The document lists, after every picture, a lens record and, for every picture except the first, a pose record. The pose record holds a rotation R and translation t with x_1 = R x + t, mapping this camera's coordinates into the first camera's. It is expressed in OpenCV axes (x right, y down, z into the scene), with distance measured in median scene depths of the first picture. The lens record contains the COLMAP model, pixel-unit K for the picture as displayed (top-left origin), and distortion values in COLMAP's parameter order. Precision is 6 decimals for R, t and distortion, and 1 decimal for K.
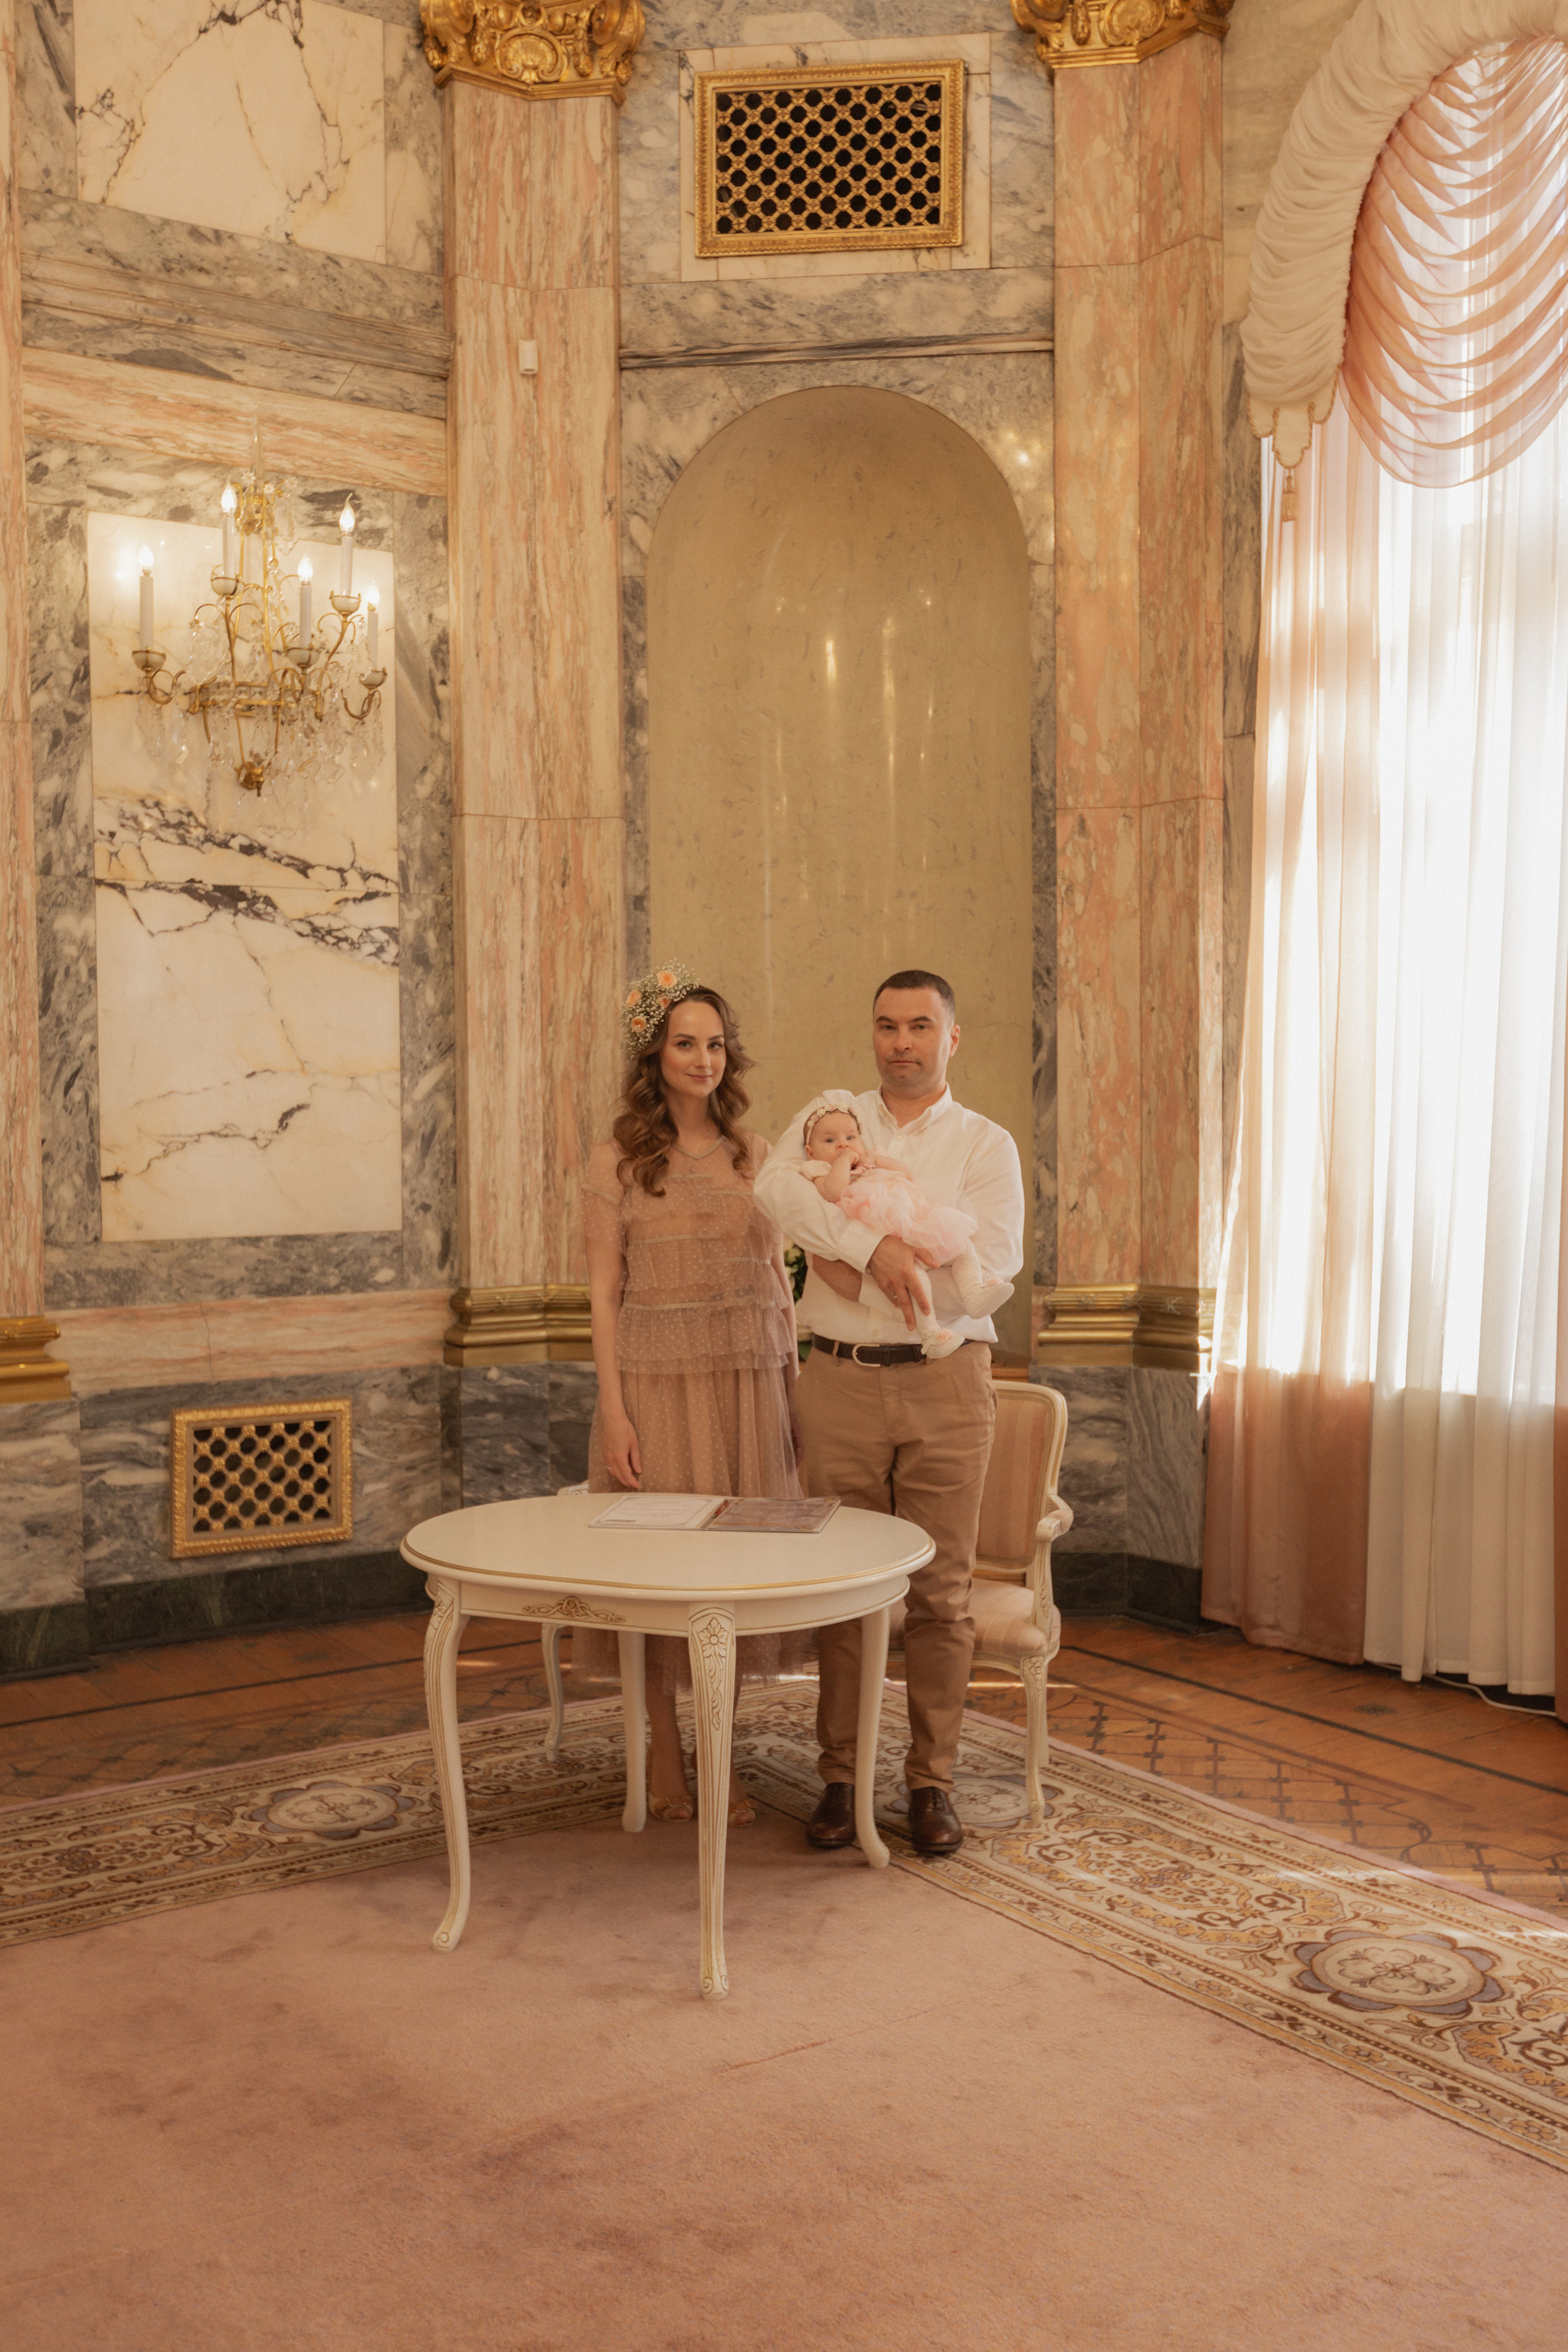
lens RADIAL K [[2271.7, 0, 769.0], [0, 2271.7, 1204.4], [0, 0, 1]] dist [-0.005799, 0.000000]
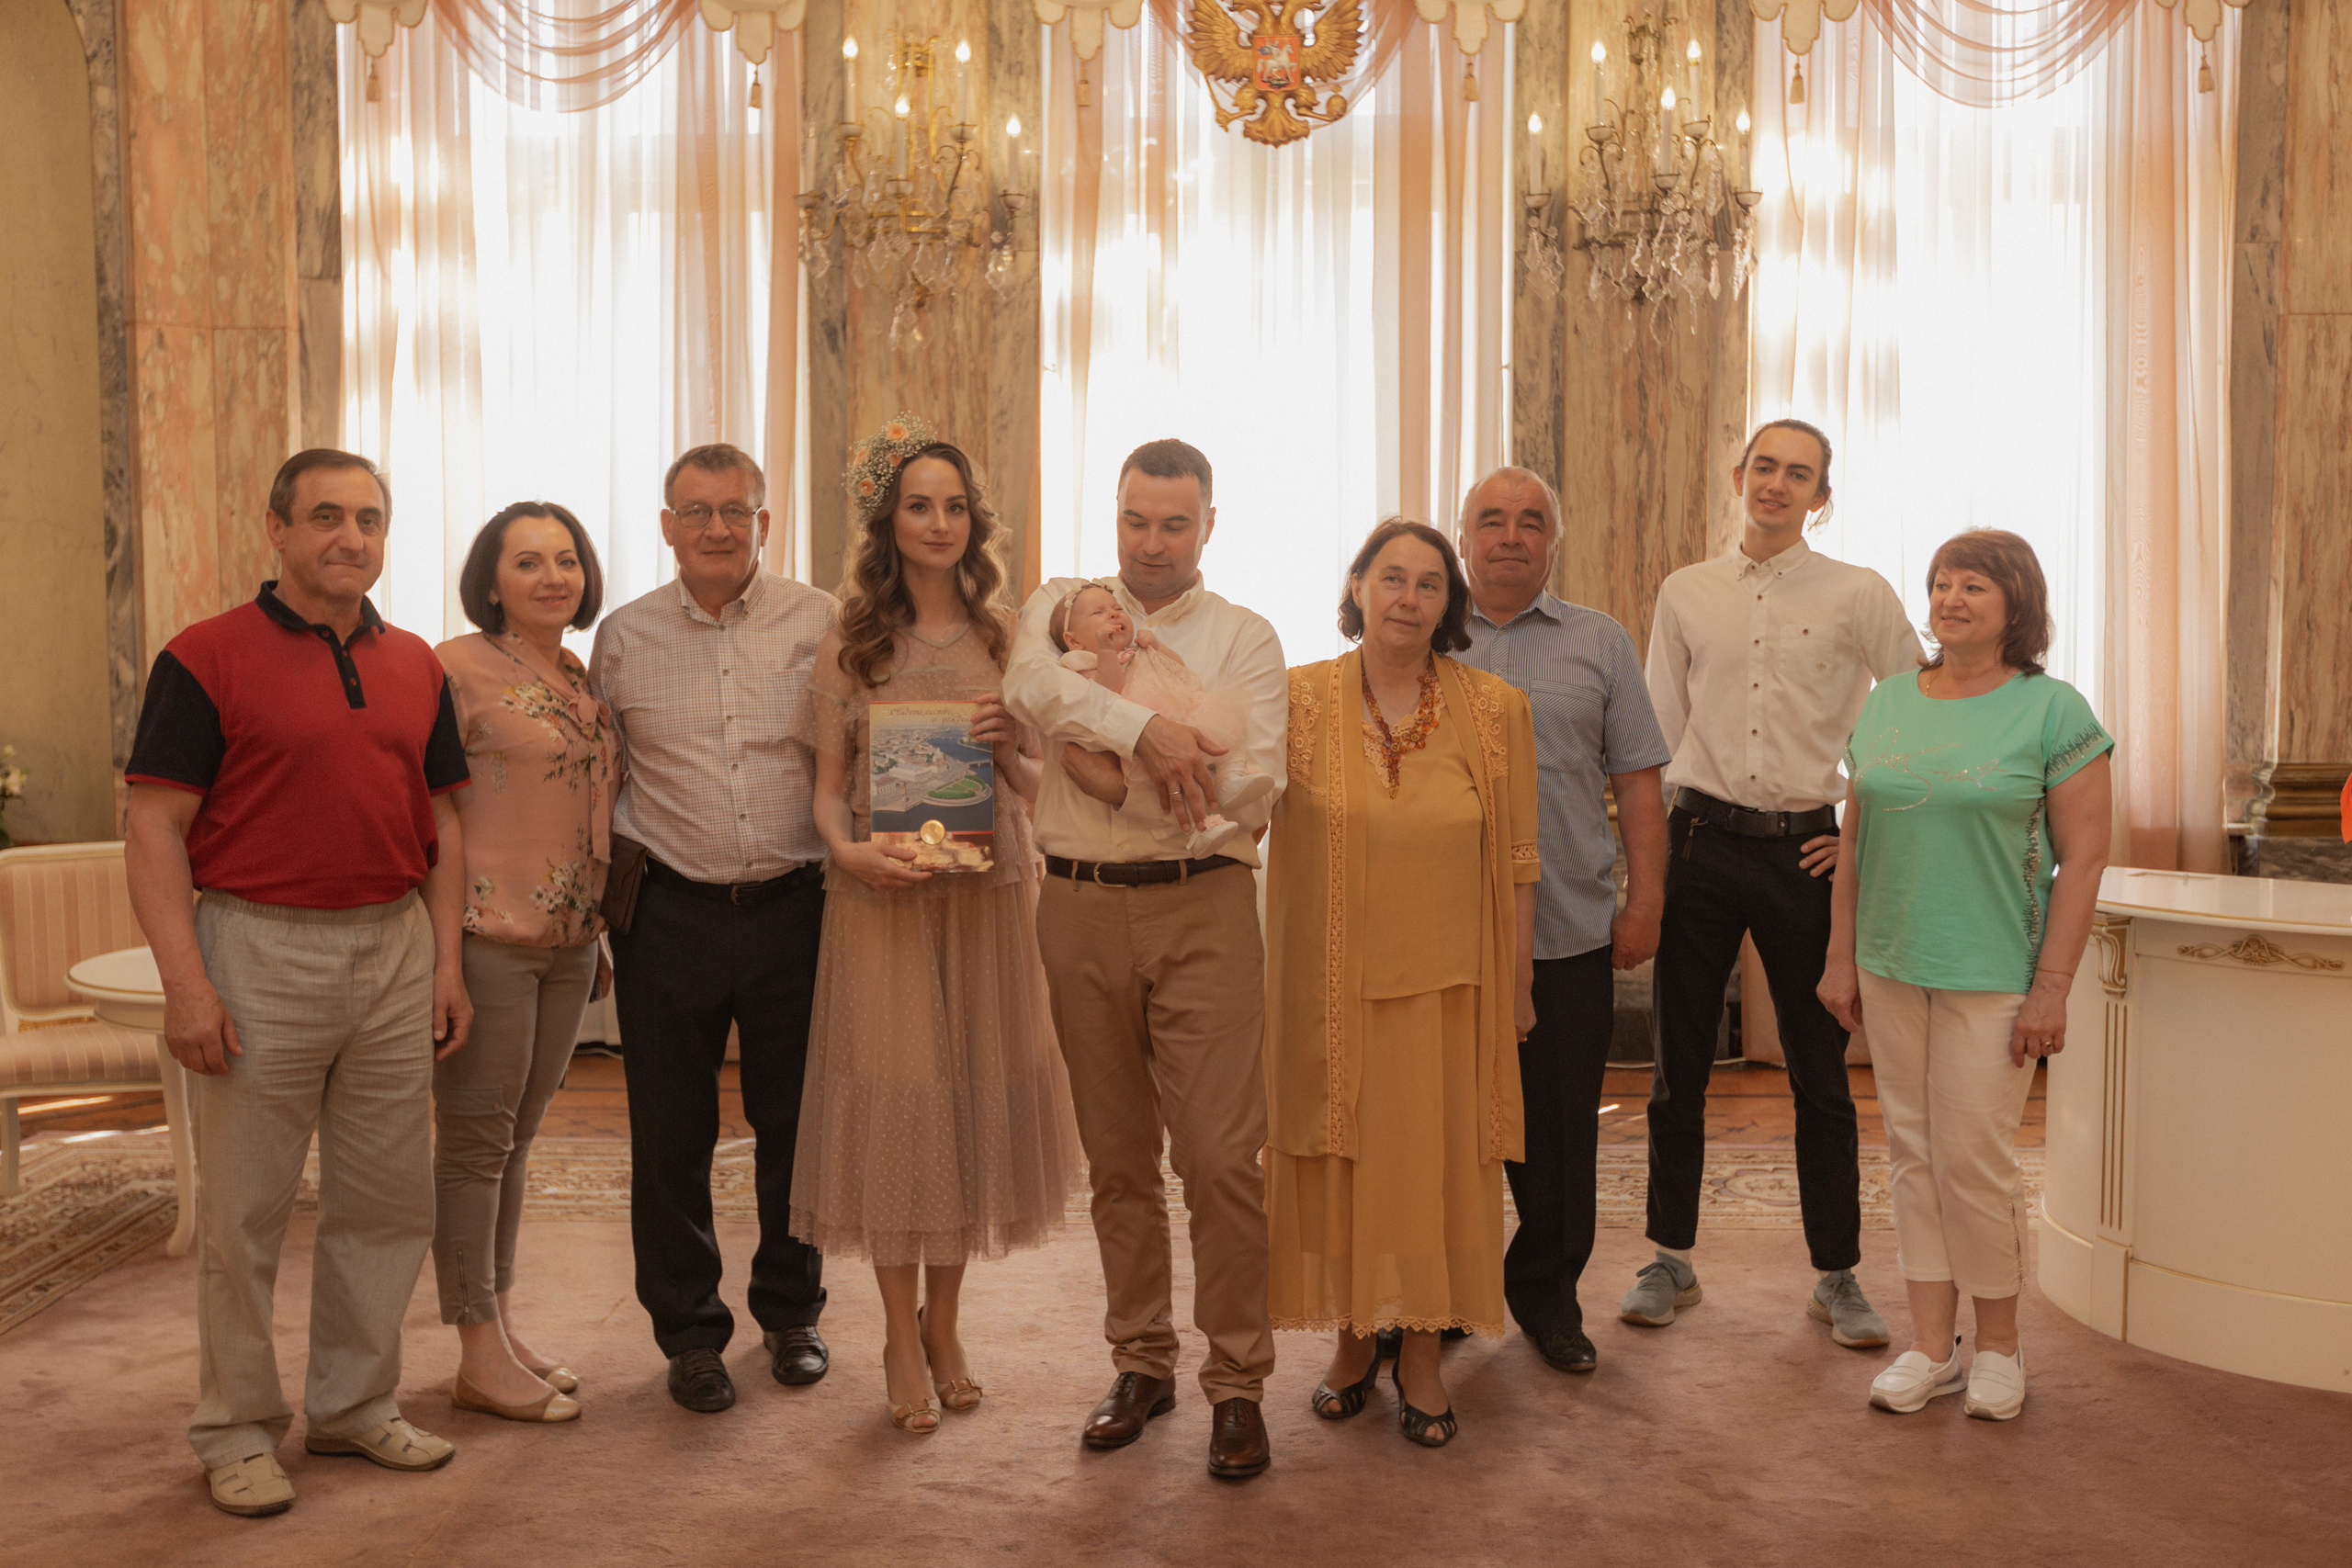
lens RADIAL K [[2271.4, 0, 1168.9], [0, 2271.4, 782.3], [0, 0, 1]] dist [-0.005799, 0.000000]
pose [[0.575275, -0.049330, 0.816472, -0.478960], [0.033309, 0.998765, 0.036875, 0.019748], [-0.817282, 0.005983, 0.576207, -0.011190]]
